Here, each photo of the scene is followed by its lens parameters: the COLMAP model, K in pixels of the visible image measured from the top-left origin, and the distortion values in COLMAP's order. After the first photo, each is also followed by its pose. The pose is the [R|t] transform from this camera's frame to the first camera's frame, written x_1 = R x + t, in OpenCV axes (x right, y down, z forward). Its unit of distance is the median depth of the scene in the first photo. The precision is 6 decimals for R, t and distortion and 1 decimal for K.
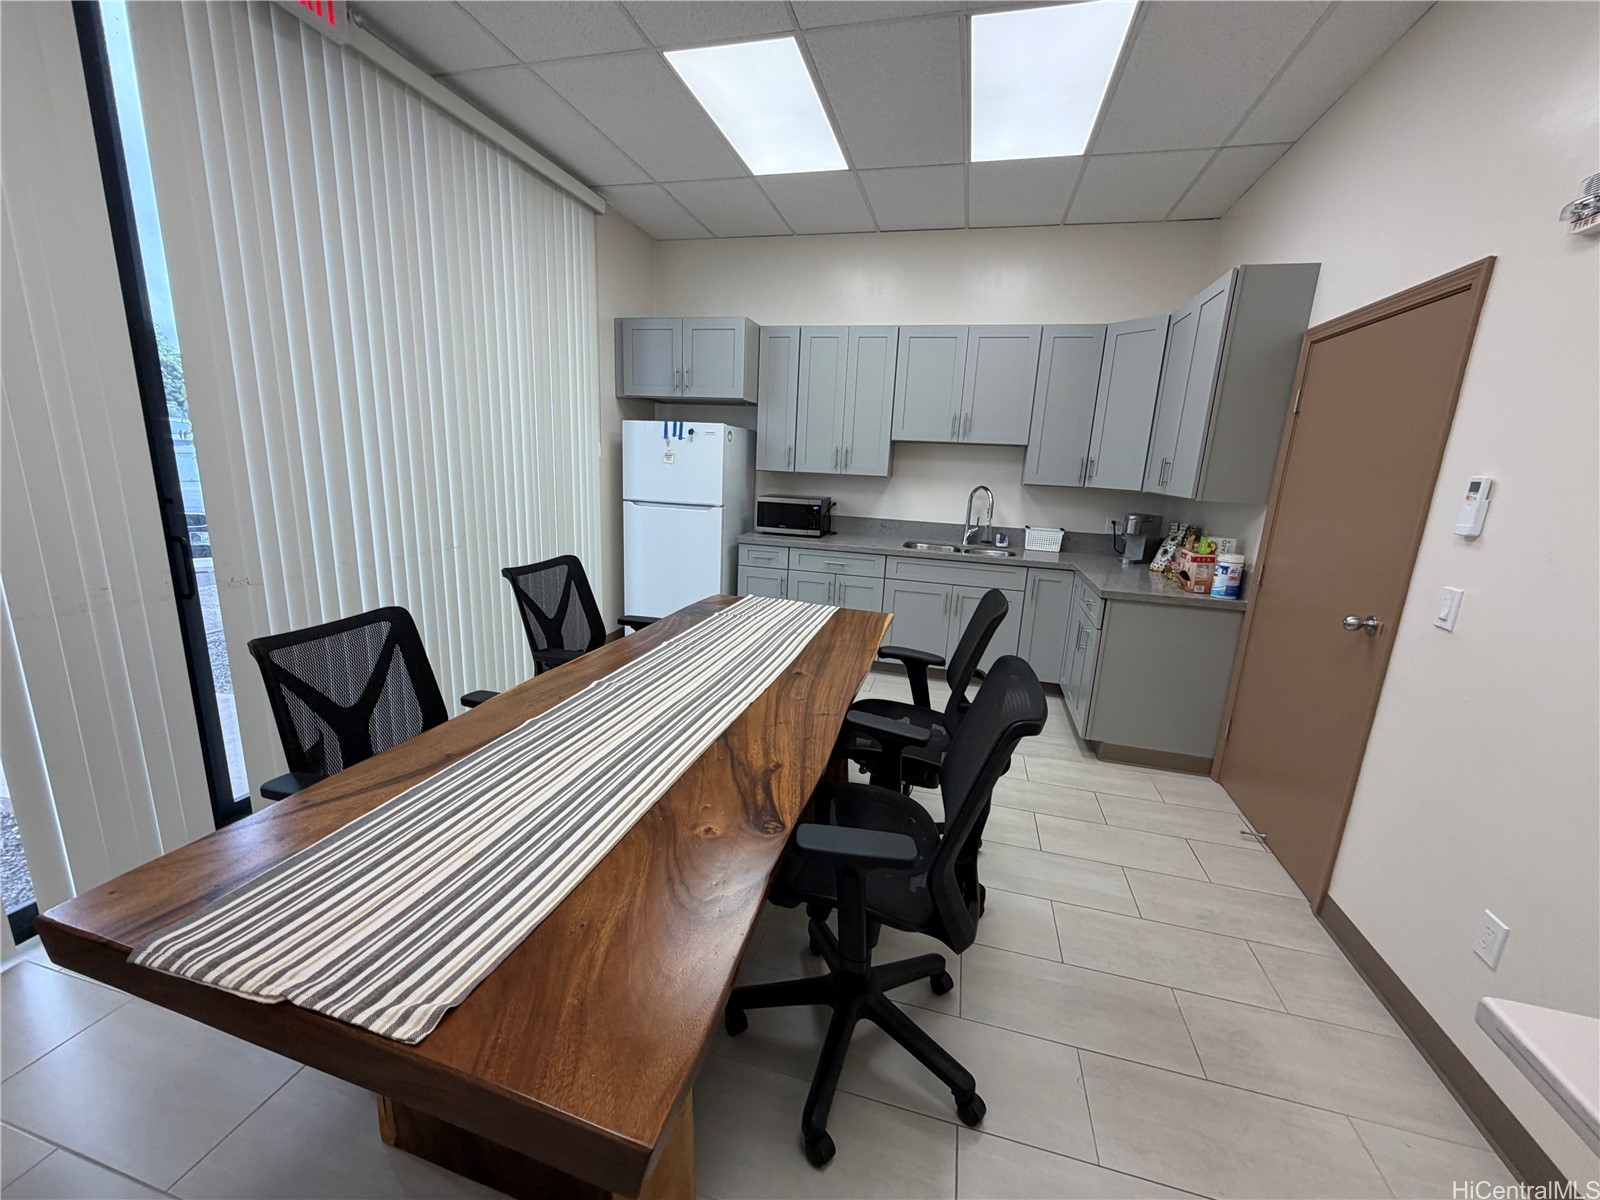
lens RADIAL K [[628.0, 0, 803.5], [0, 628.0, 599.7], [0, 0, 1]] dist [0.002921, -0.000727]
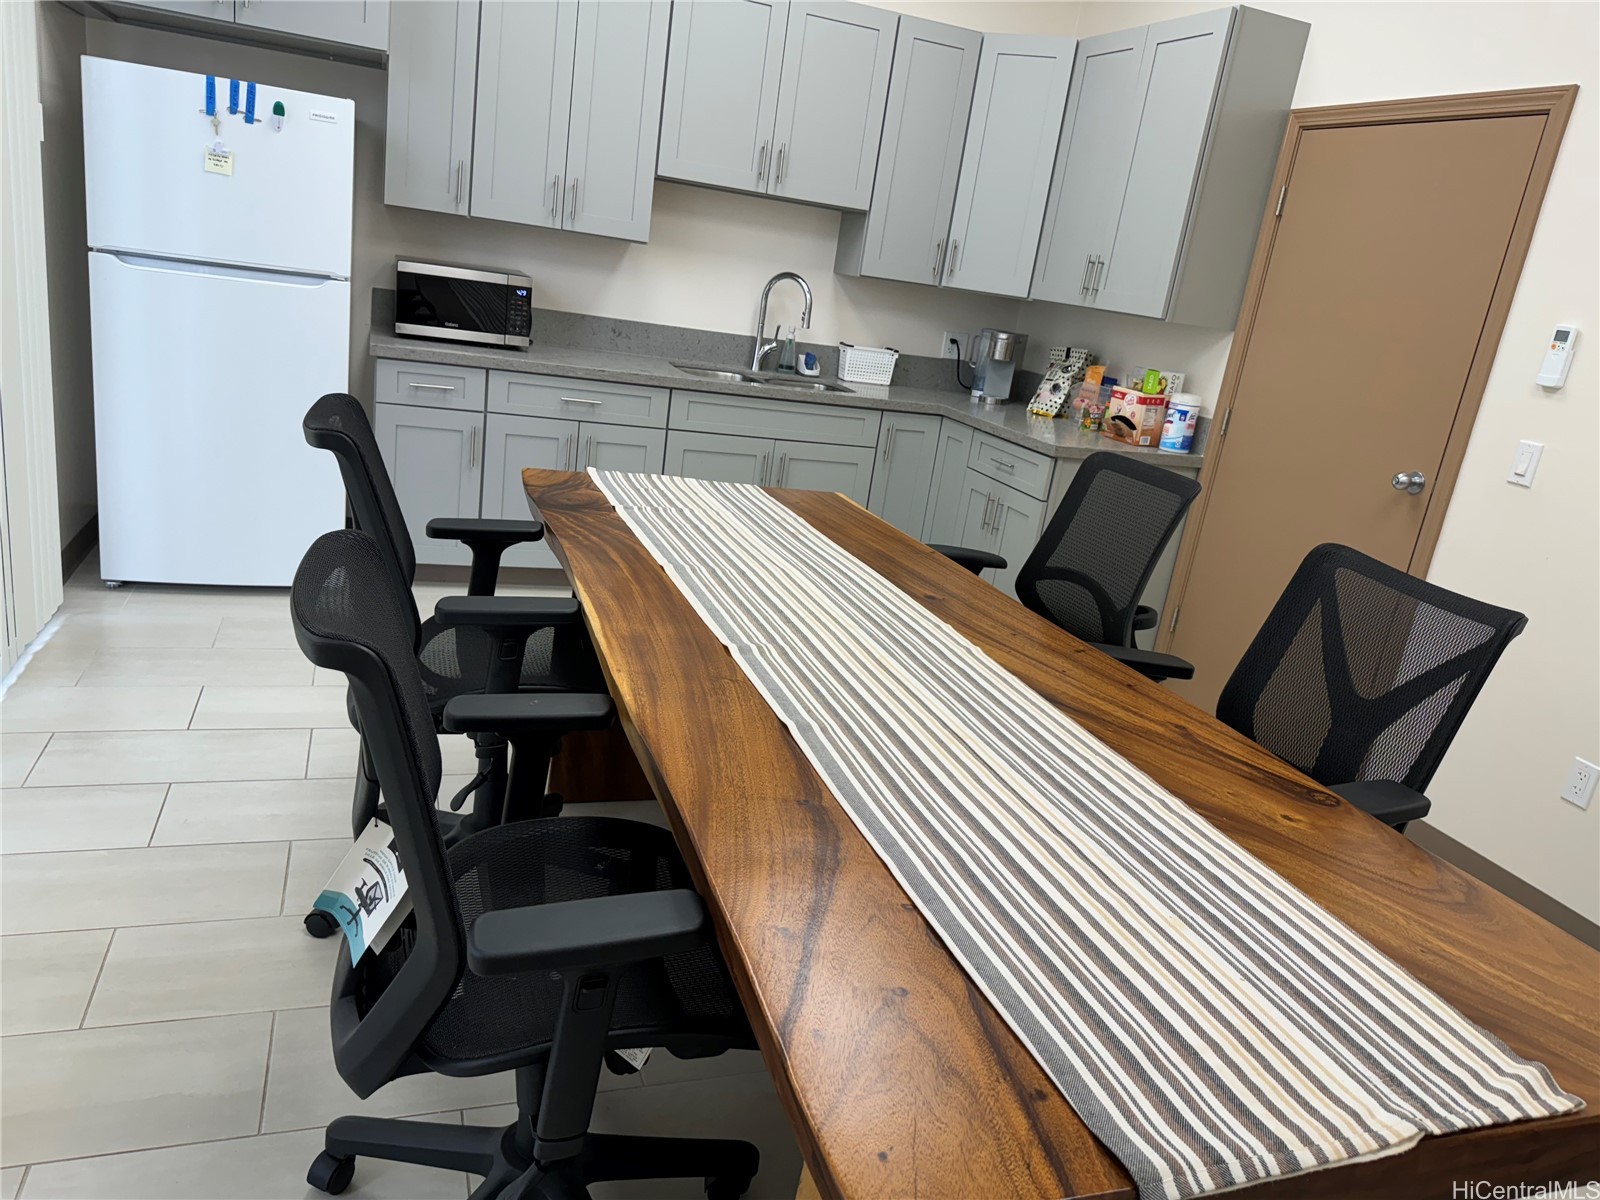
lens RADIAL K [[1114.4, 0, 792.9], [0, 1114.4, 600.4], [0, 0, 1]] dist [0.031336, -0.045853]
pose [[0.829192, -0.096306, 0.550605, -0.357415], [0.023604, 0.990200, 0.137648, -0.016677], [-0.558465, -0.101140, 0.823339, 0.084928]]
